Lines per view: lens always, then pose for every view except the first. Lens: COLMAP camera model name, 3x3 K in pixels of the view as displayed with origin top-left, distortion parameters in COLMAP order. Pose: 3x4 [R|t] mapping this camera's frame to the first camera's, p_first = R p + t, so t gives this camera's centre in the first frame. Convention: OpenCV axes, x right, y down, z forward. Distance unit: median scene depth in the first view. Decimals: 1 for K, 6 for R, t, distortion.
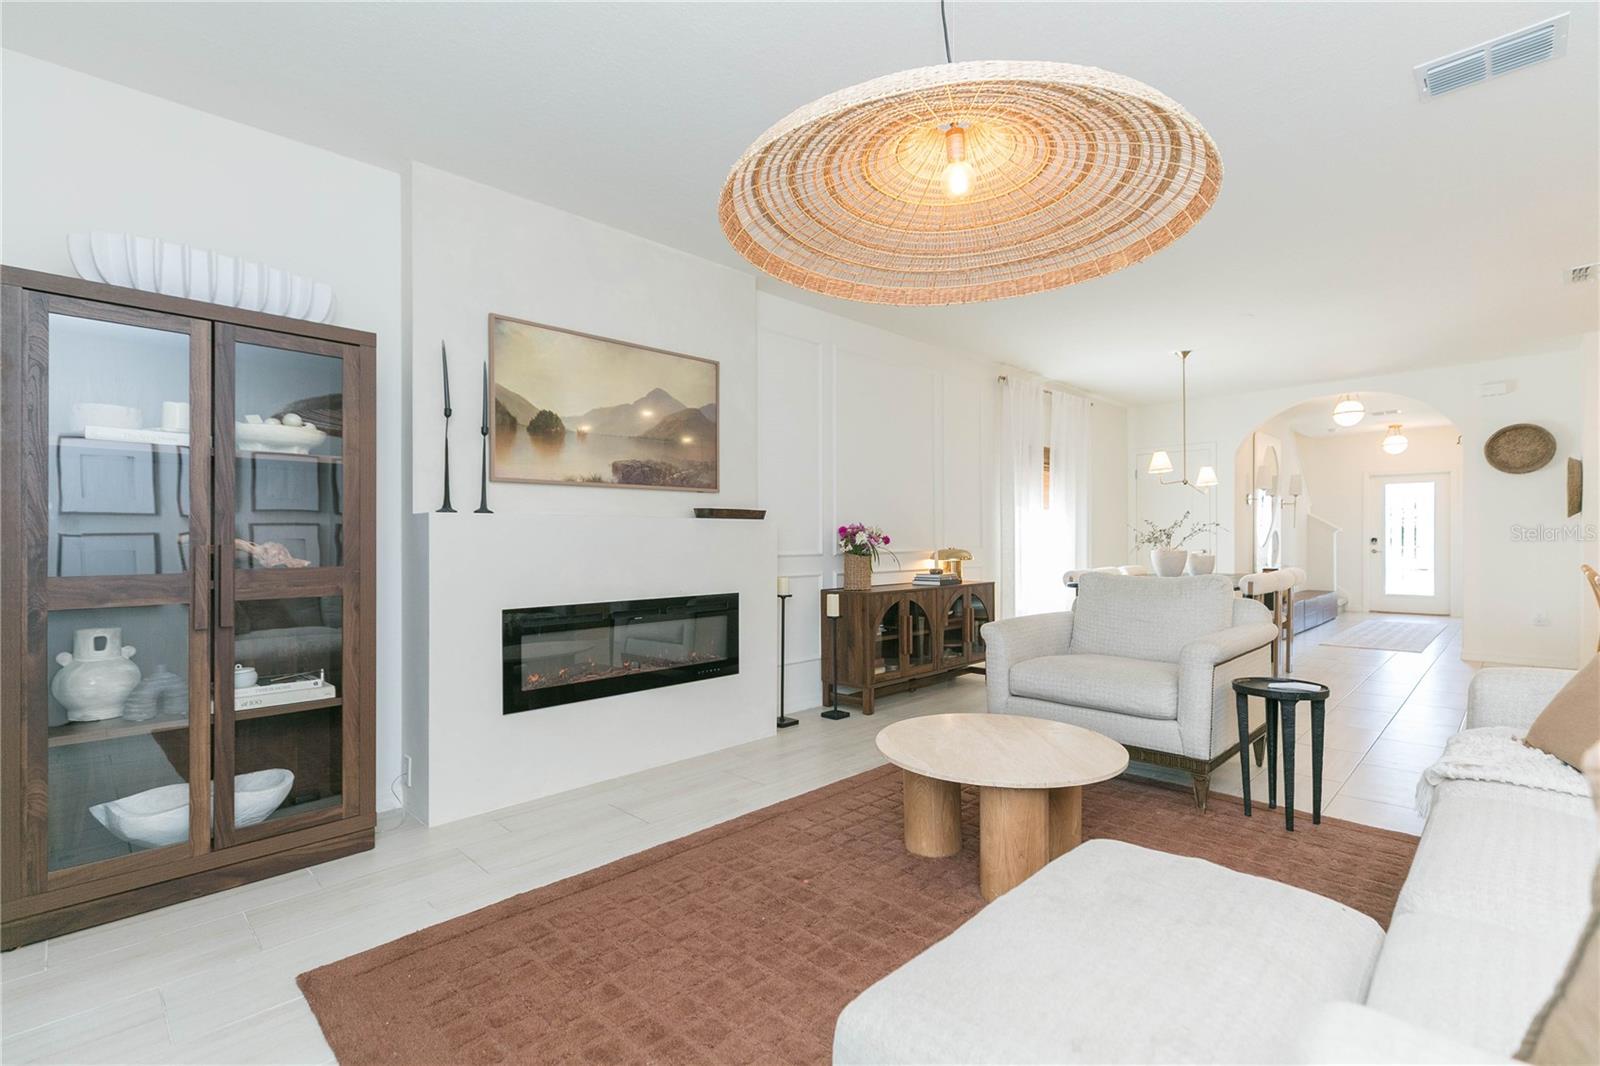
lens RADIAL K [[732.3, 0, 790.0], [0, 732.3, 555.9], [0, 0, 1]] dist [0.004316, -0.000962]
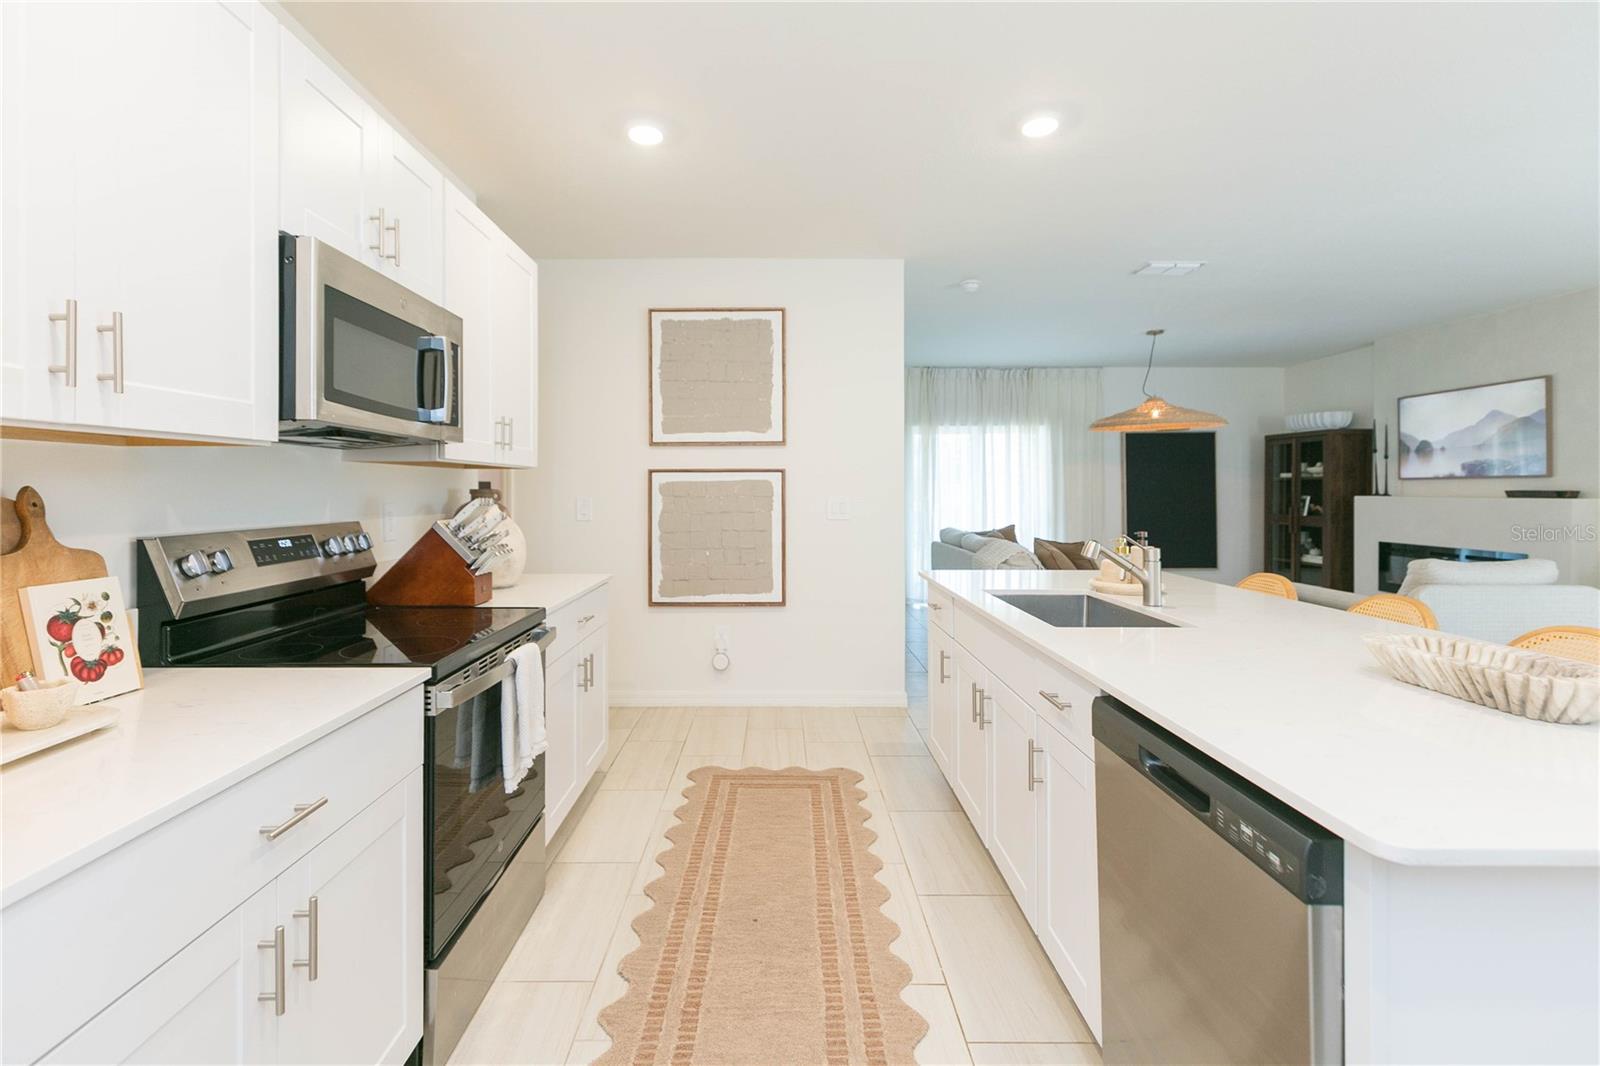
lens RADIAL K [[732.3, 0, 772.1], [0, 732.3, 470.2], [0, 0, 1]] dist [0.004316, -0.000962]
pose [[-0.714917, -0.012371, -0.699100, 1.858403], [-0.010939, 0.999919, -0.006508, -0.078845], [0.699123, 0.002995, -0.714995, 1.016756]]
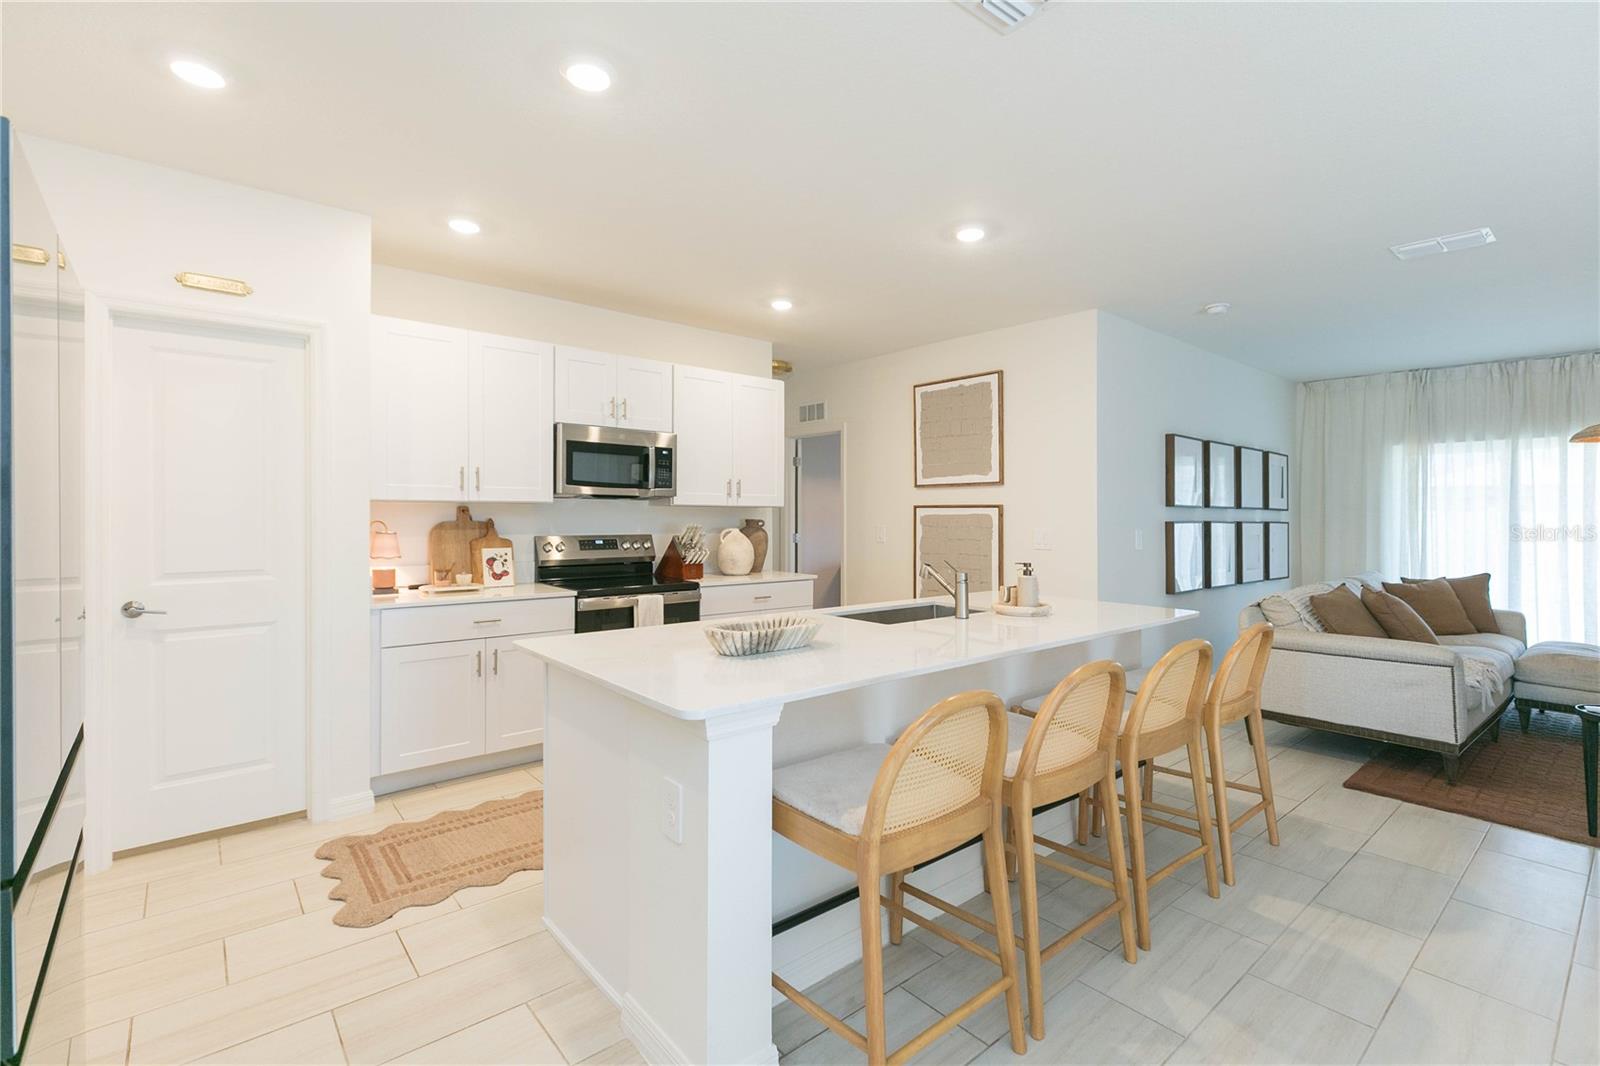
lens RADIAL K [[732.3, 0, 810.8], [0, 732.3, 502.1], [0, 0, 1]] dist [0.004316, -0.000962]
pose [[-0.997202, -0.001523, 0.074745, 1.307506], [-0.001213, 0.999990, 0.004202, -0.098736], [-0.074750, 0.004100, -0.997194, 1.588023]]
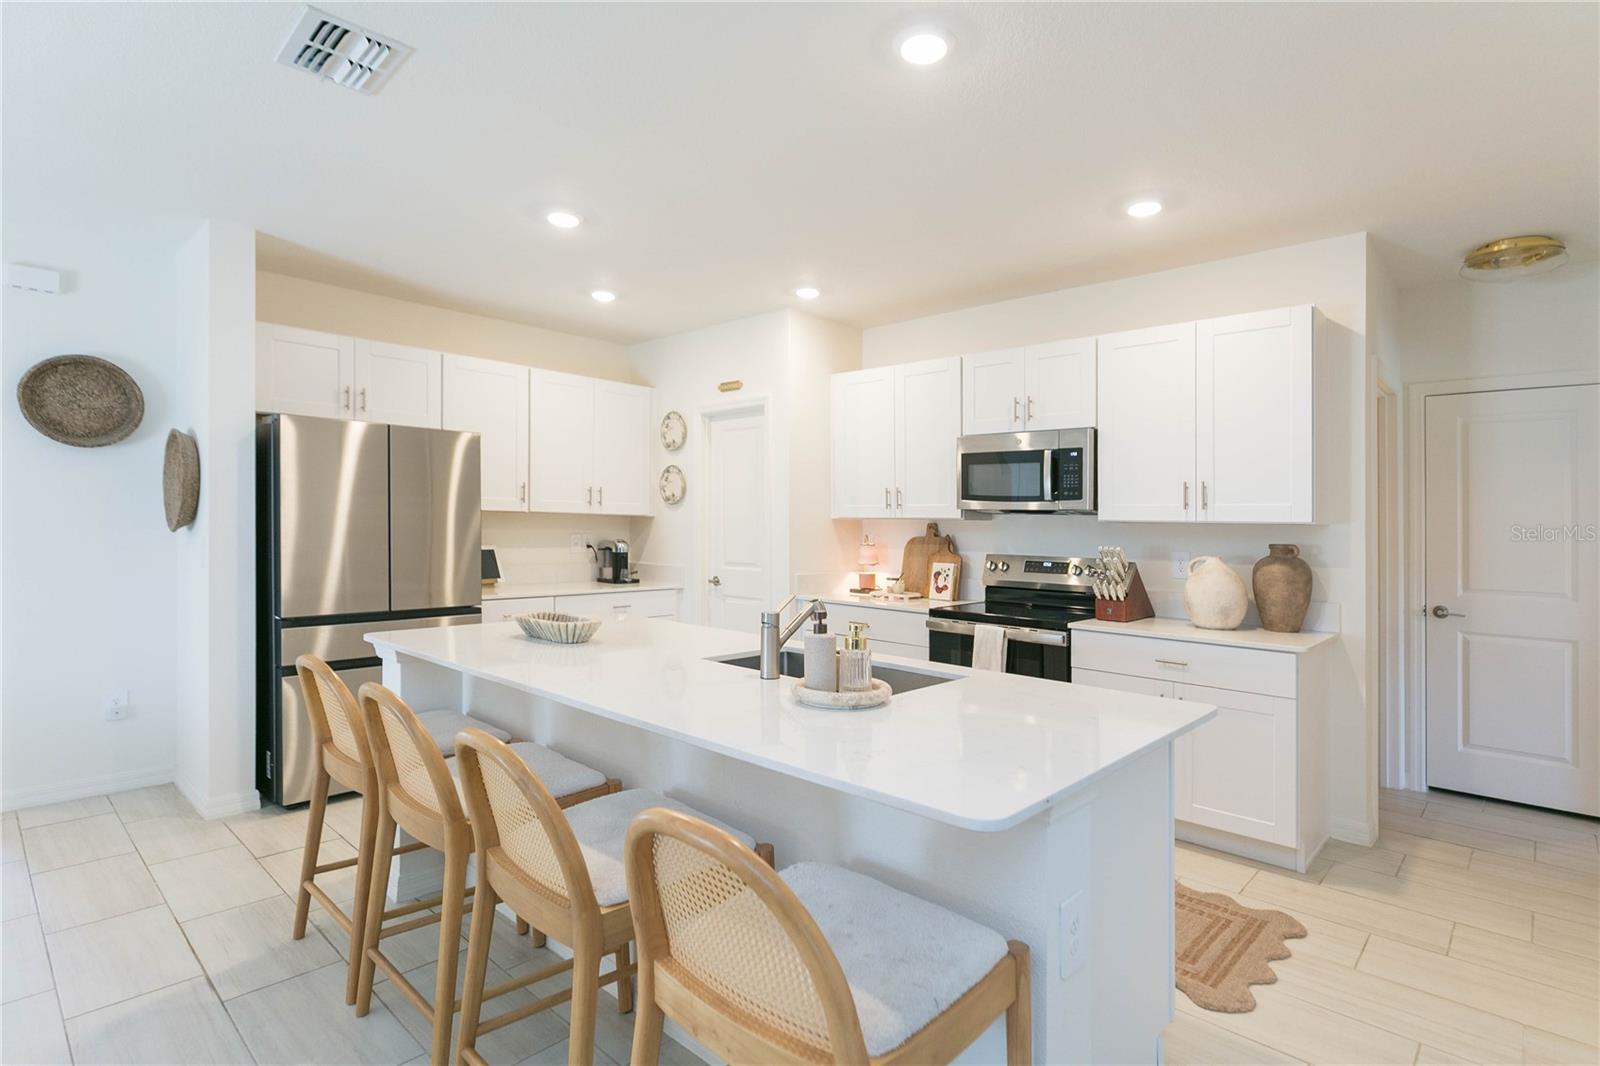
lens RADIAL K [[810.0, 0, 818.1], [0, 810.0, 526.6], [0, 0, 1]] dist [-0.001994, -0.002252]
pose [[-0.042461, -0.000436, 0.999098, 0.611514], [0.004013, 0.999992, 0.000607, -0.083431], [-0.999090, 0.004035, -0.042459, 0.790046]]
